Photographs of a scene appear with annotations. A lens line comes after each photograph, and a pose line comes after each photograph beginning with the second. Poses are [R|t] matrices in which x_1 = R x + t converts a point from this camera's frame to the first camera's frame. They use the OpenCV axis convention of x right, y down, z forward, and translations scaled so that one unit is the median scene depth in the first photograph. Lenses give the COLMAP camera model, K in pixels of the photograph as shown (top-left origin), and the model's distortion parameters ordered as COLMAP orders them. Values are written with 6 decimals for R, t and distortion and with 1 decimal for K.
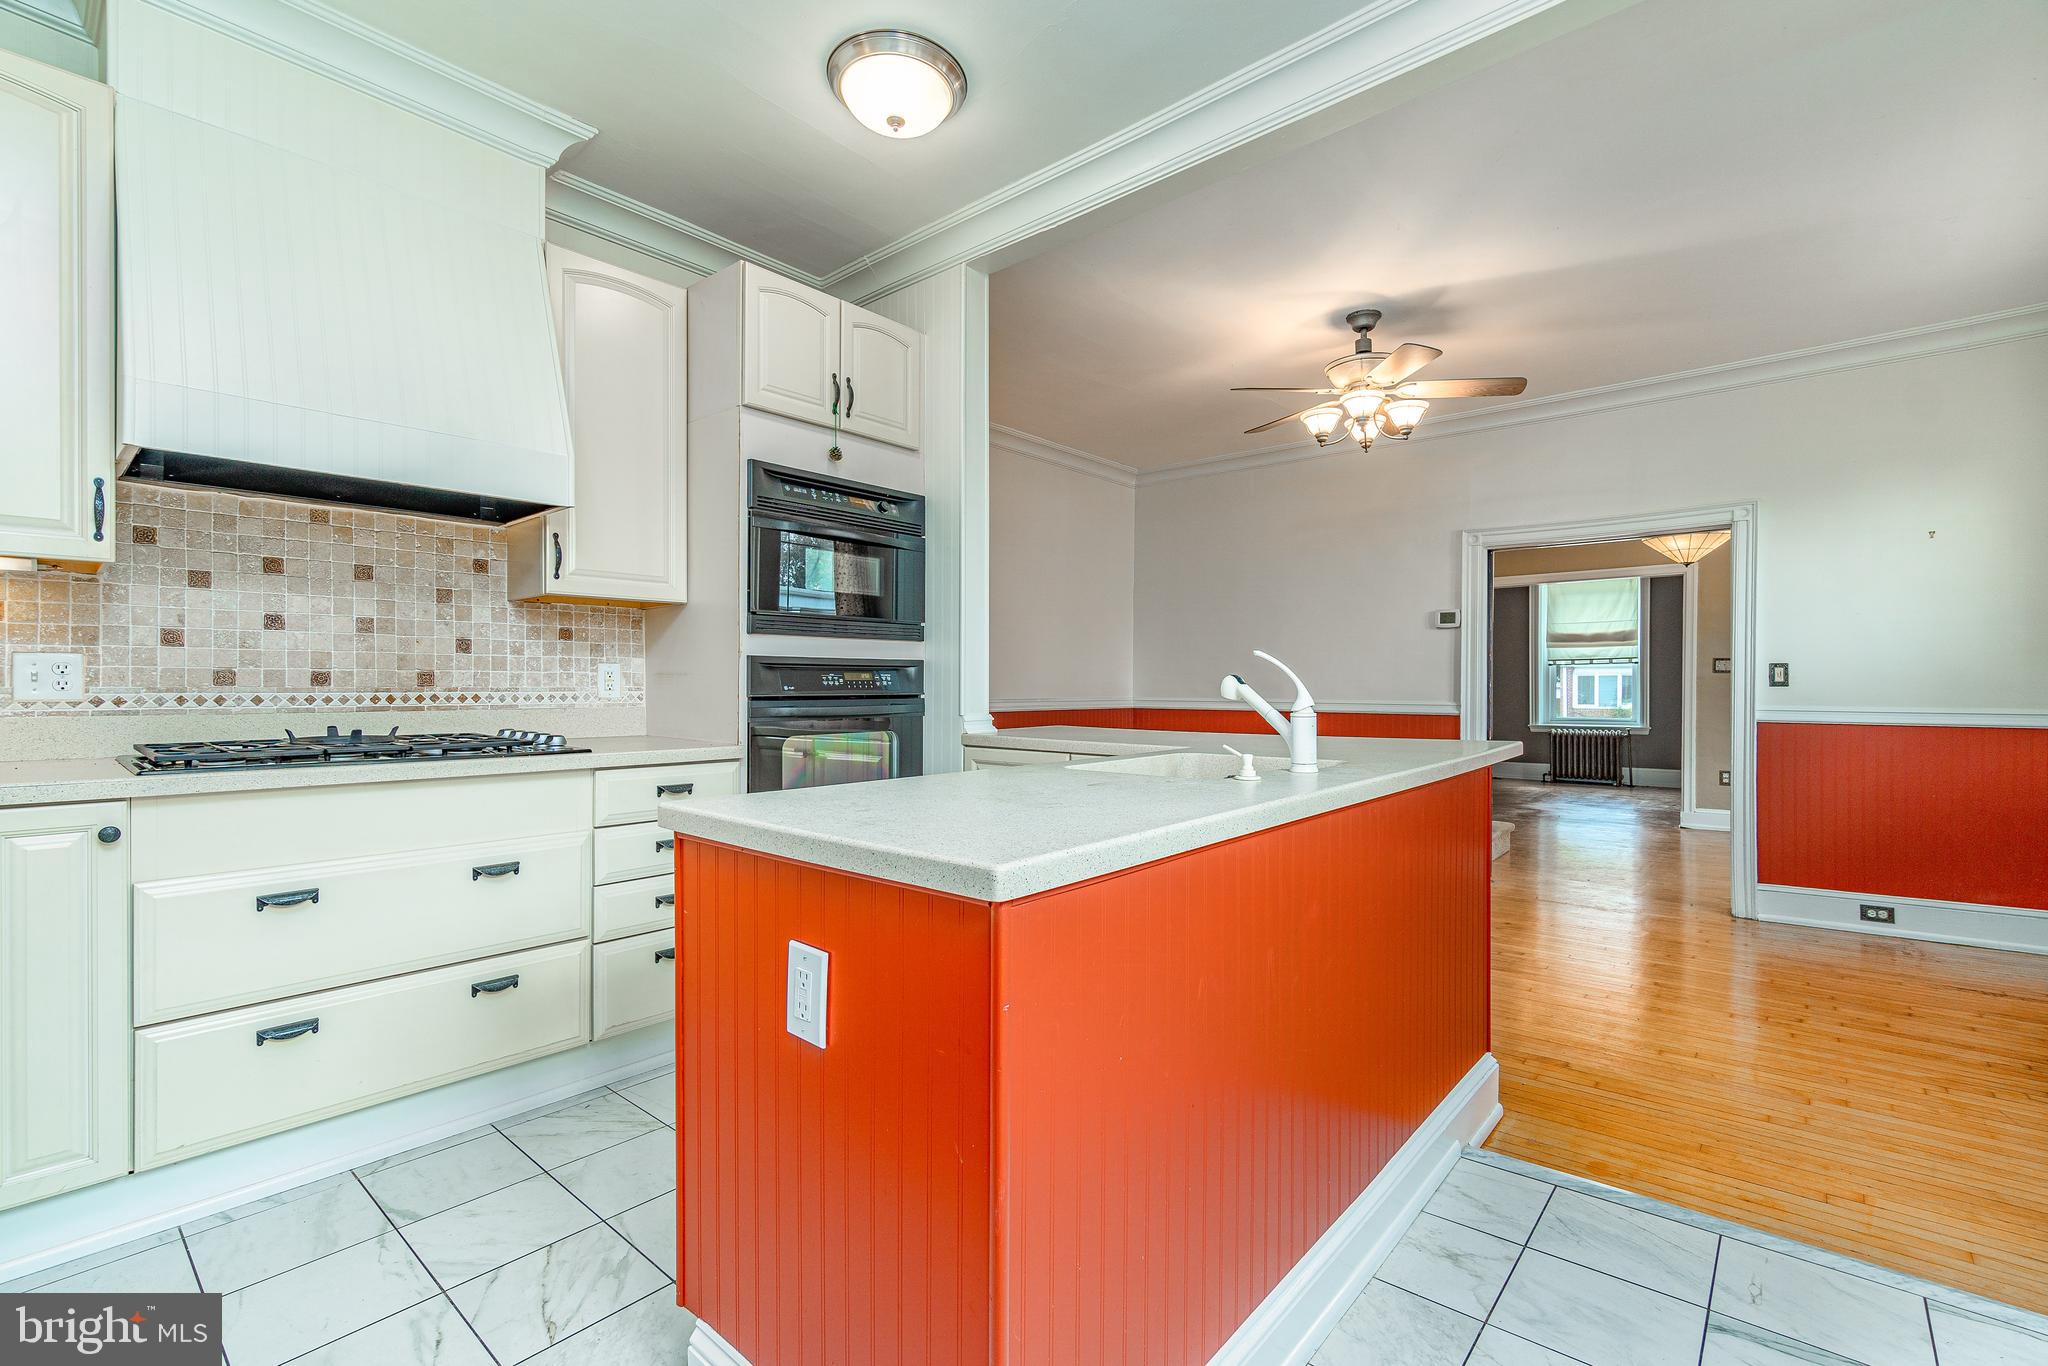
lens RADIAL K [[905.4, 0, 1027.1], [0, 905.4, 689.7], [0, 0, 1]] dist [-0.000354, 0.000282]
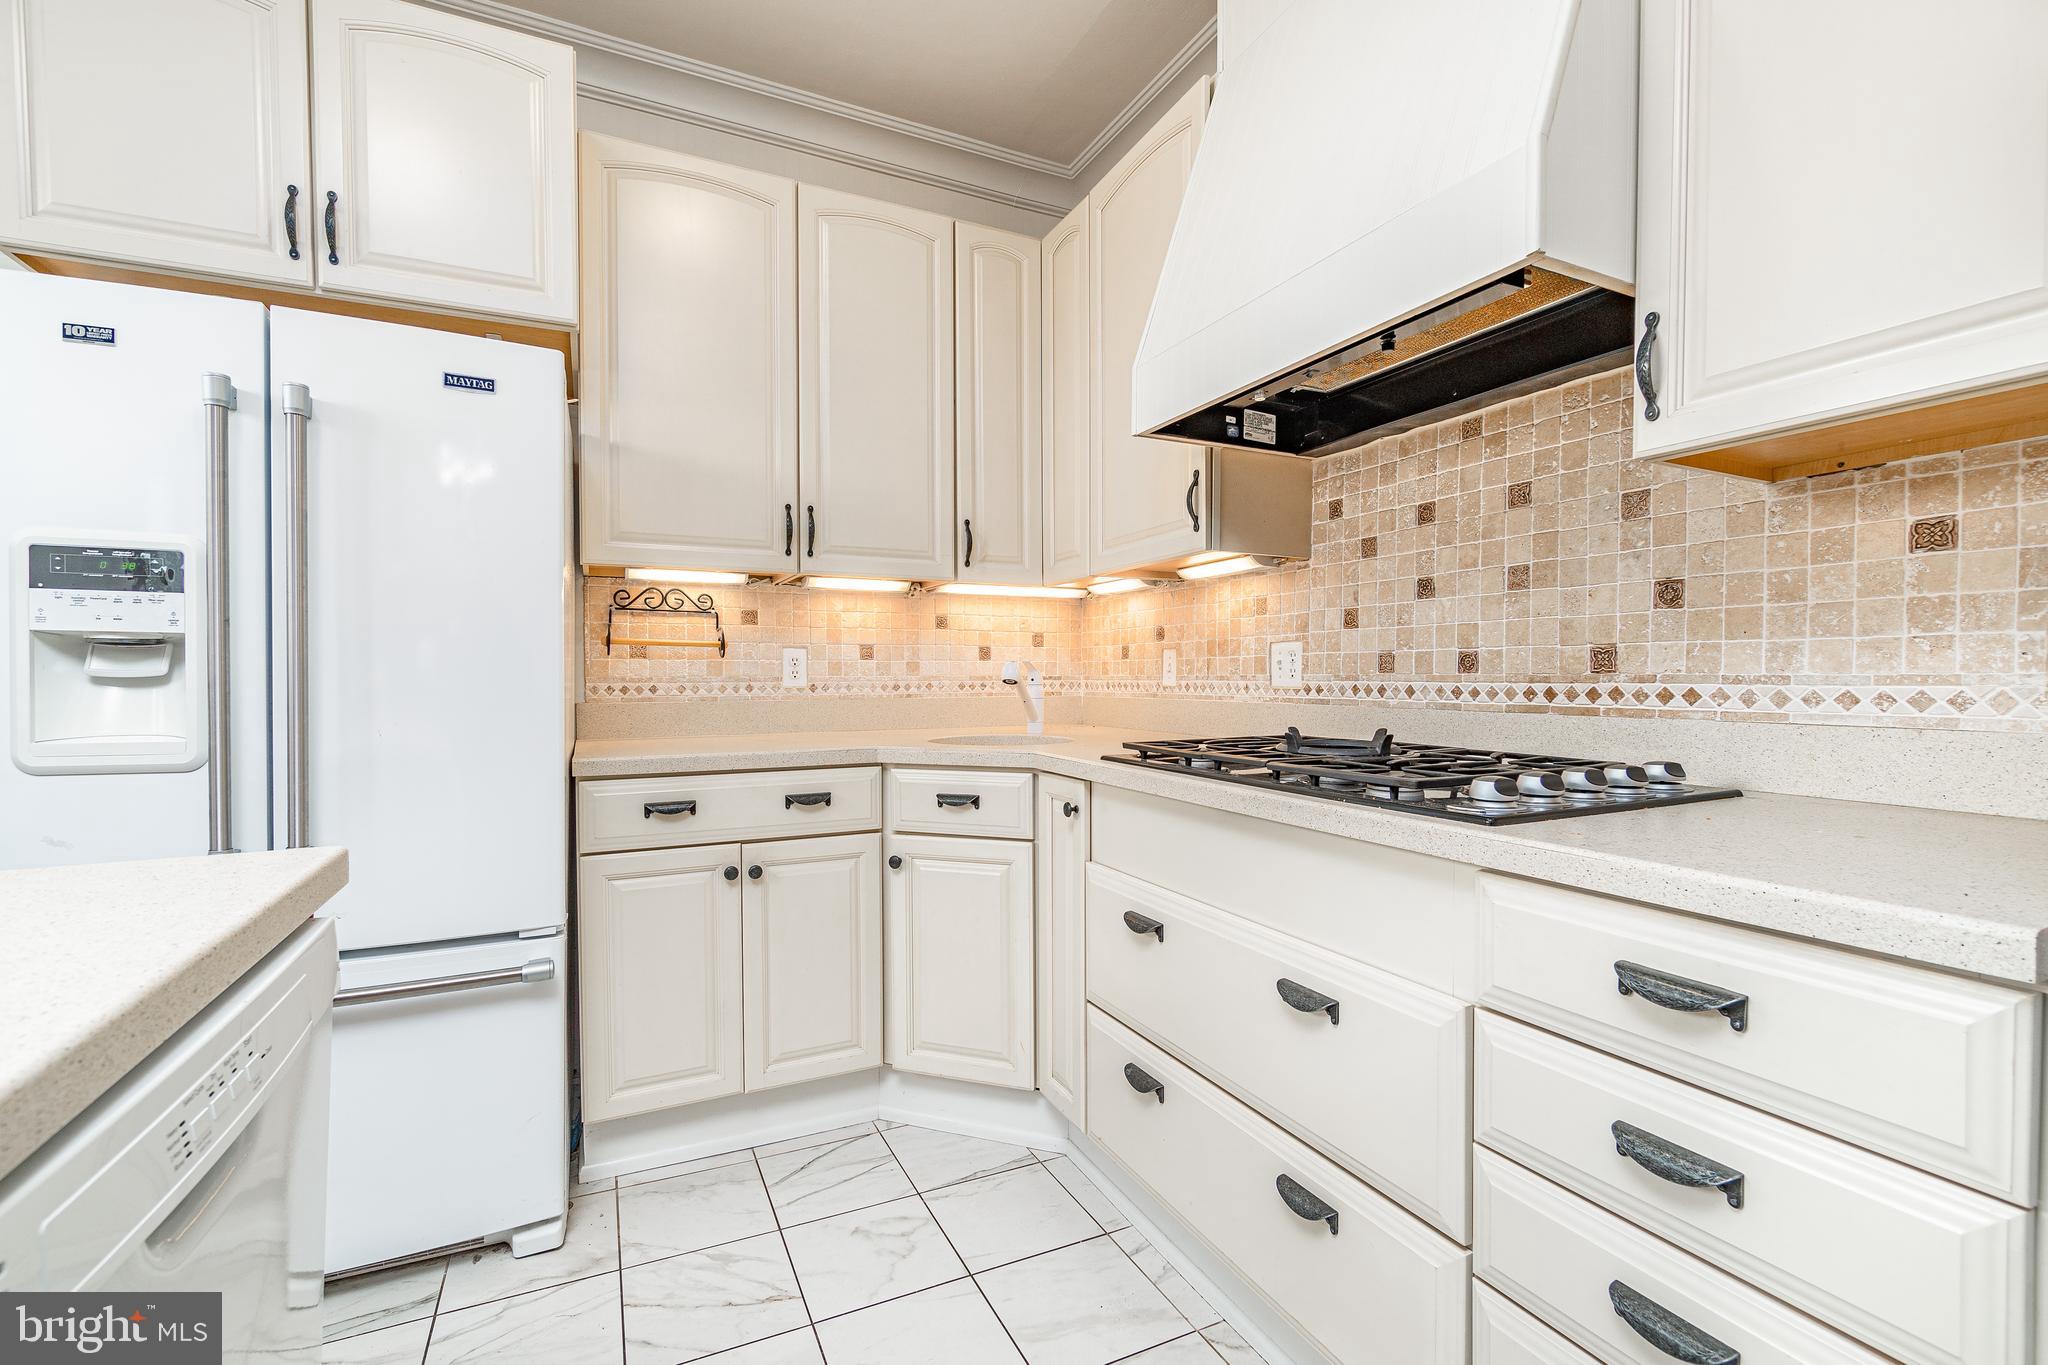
lens RADIAL K [[892.4, 0, 1018.0], [0, 892.4, 691.8], [0, 0, 1]] dist [-0.001323, 0.000457]
pose [[-0.397769, 0.013597, -0.917385, -0.011621], [-0.006420, 0.999824, 0.017602, 0.000621], [0.917463, 0.012891, -0.397611, 0.912550]]
